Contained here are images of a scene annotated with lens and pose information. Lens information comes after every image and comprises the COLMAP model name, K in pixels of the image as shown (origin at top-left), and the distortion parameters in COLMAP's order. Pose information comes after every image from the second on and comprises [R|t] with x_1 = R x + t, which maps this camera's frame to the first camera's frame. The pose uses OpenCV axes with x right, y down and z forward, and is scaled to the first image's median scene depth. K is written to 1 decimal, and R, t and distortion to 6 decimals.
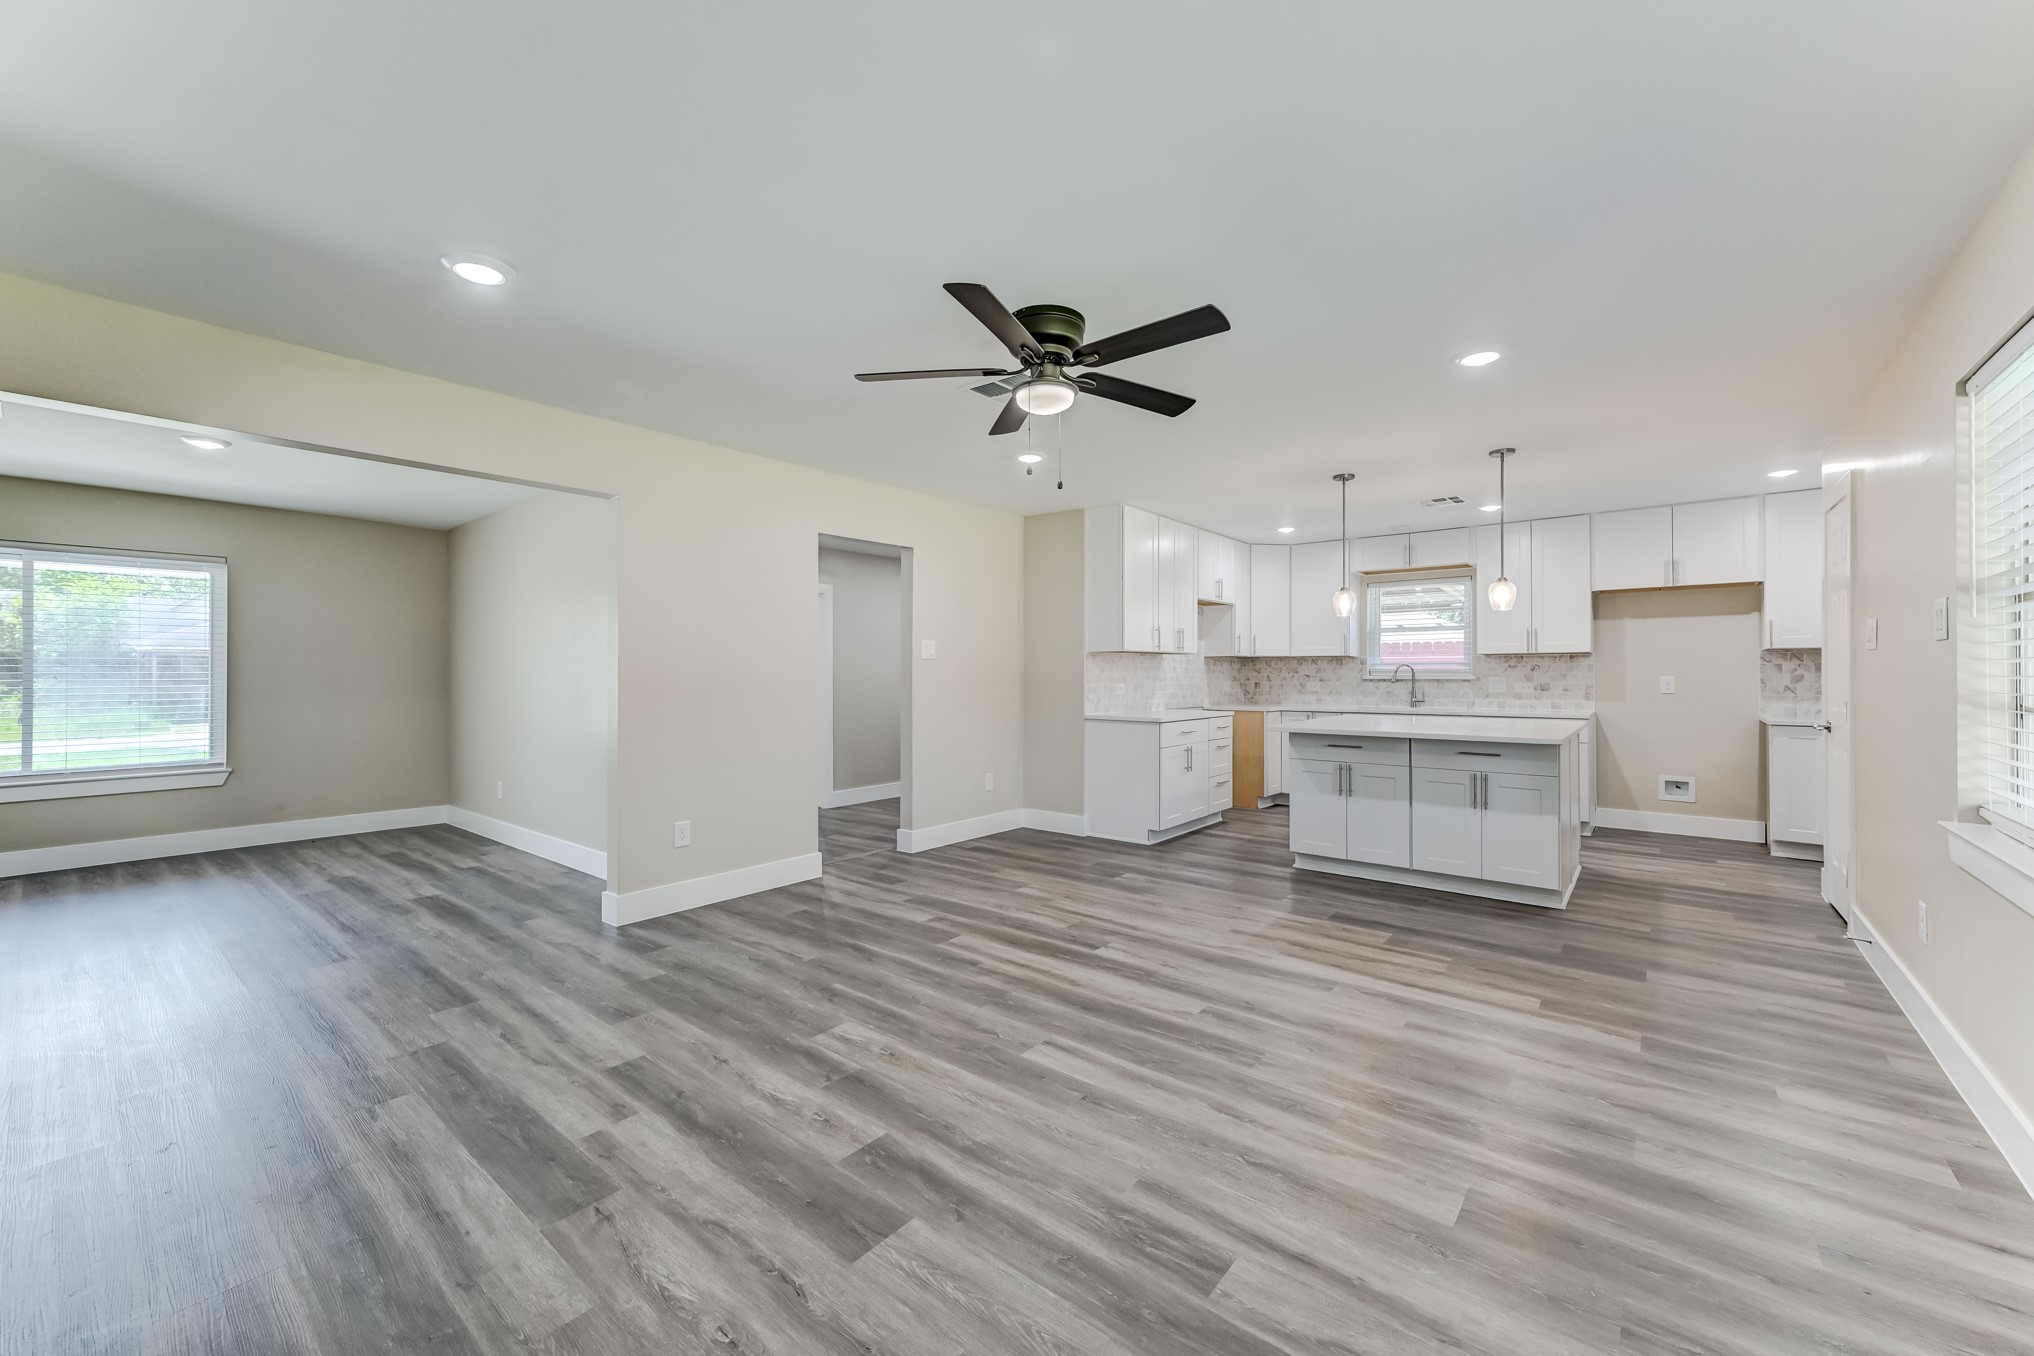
lens RADIAL K [[796.0, 0, 1009.4], [0, 796.0, 668.0], [0, 0, 1]] dist [0.009333, -0.000275]
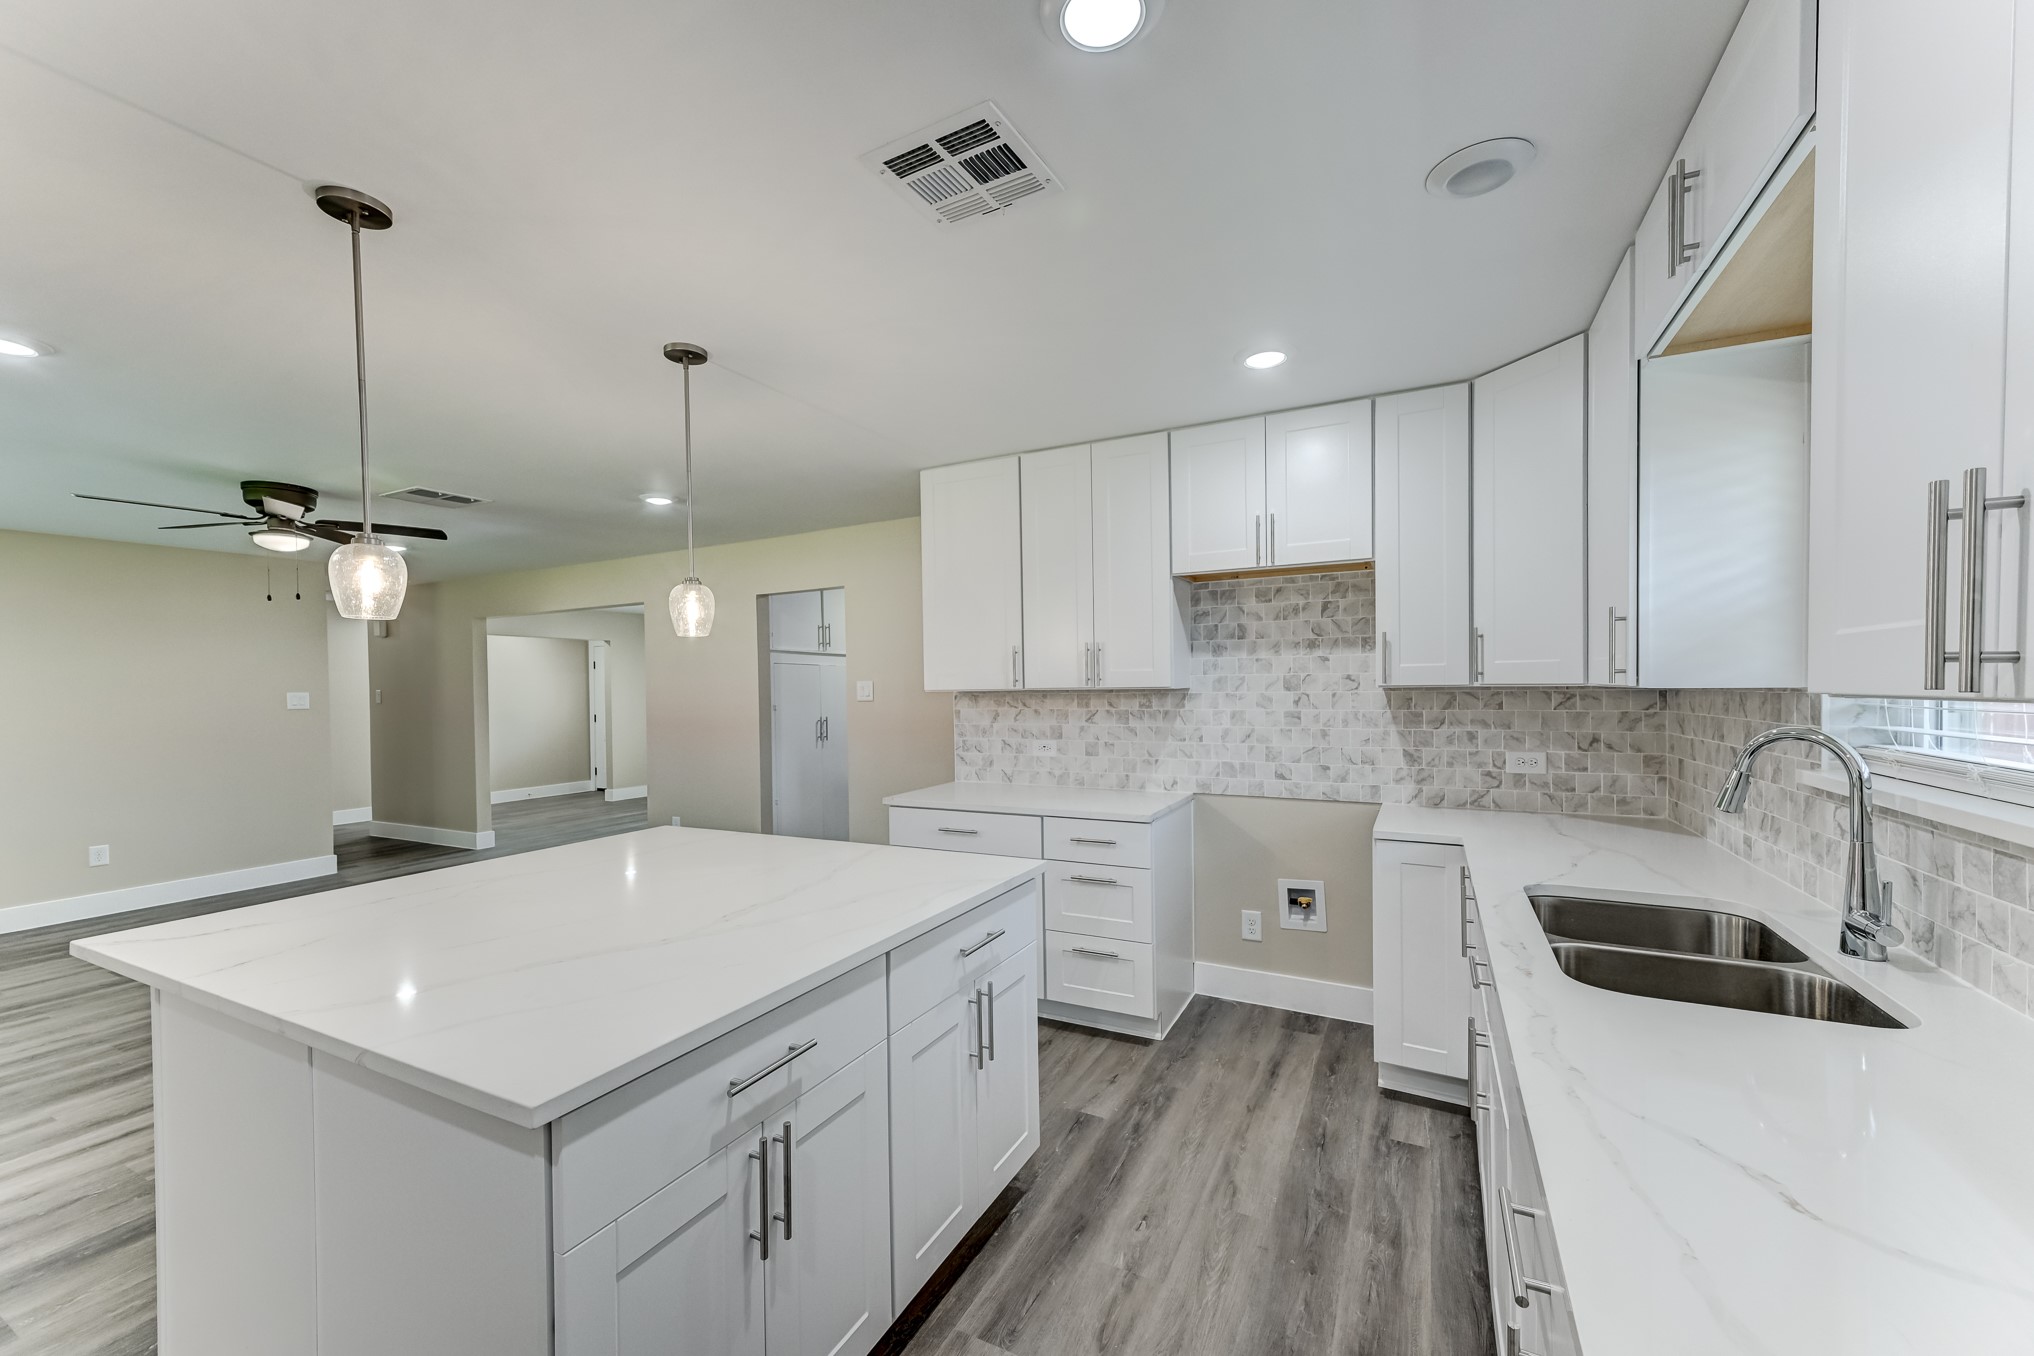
lens RADIAL K [[792.0, 0, 1012.3], [0, 792.0, 694.7], [0, 0, 1]] dist [0.008970, 0.000363]
pose [[0.205986, 0.008844, -0.978515, 1.040289], [0.021458, 0.999678, 0.013553, -0.034057], [0.978320, -0.023789, 0.205729, 1.203345]]
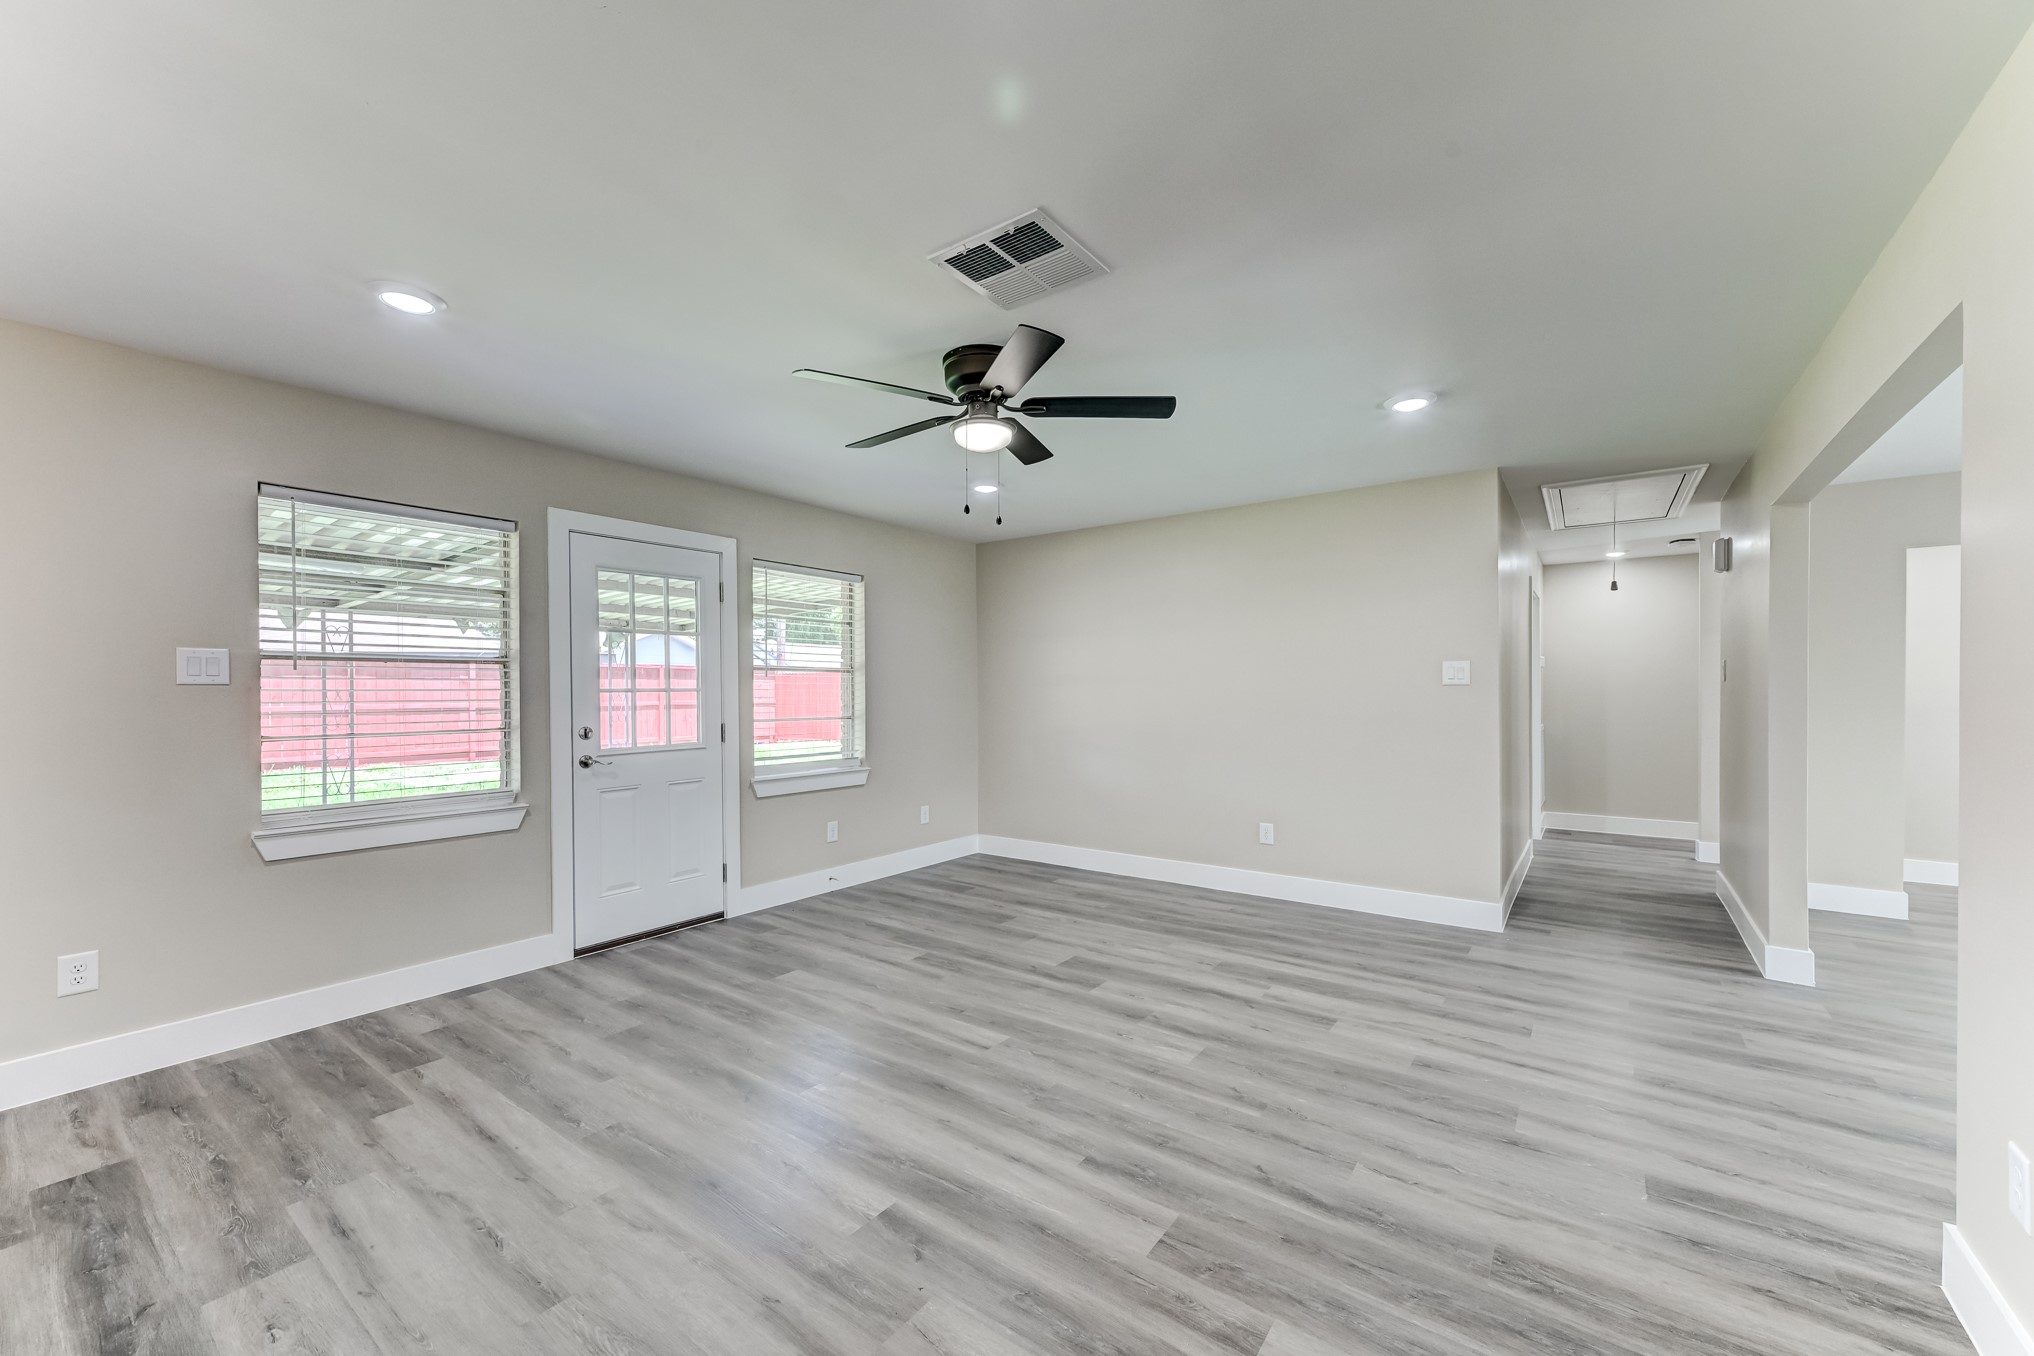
lens RADIAL K [[792.0, 0, 1012.3], [0, 792.0, 694.7], [0, 0, 1]] dist [0.008970, 0.000363]
pose [[-0.998694, 0.005615, -0.050773, 0.037266], [0.005687, 0.999983, -0.001274, -0.006630], [0.050765, -0.001561, -0.998709, 1.220953]]
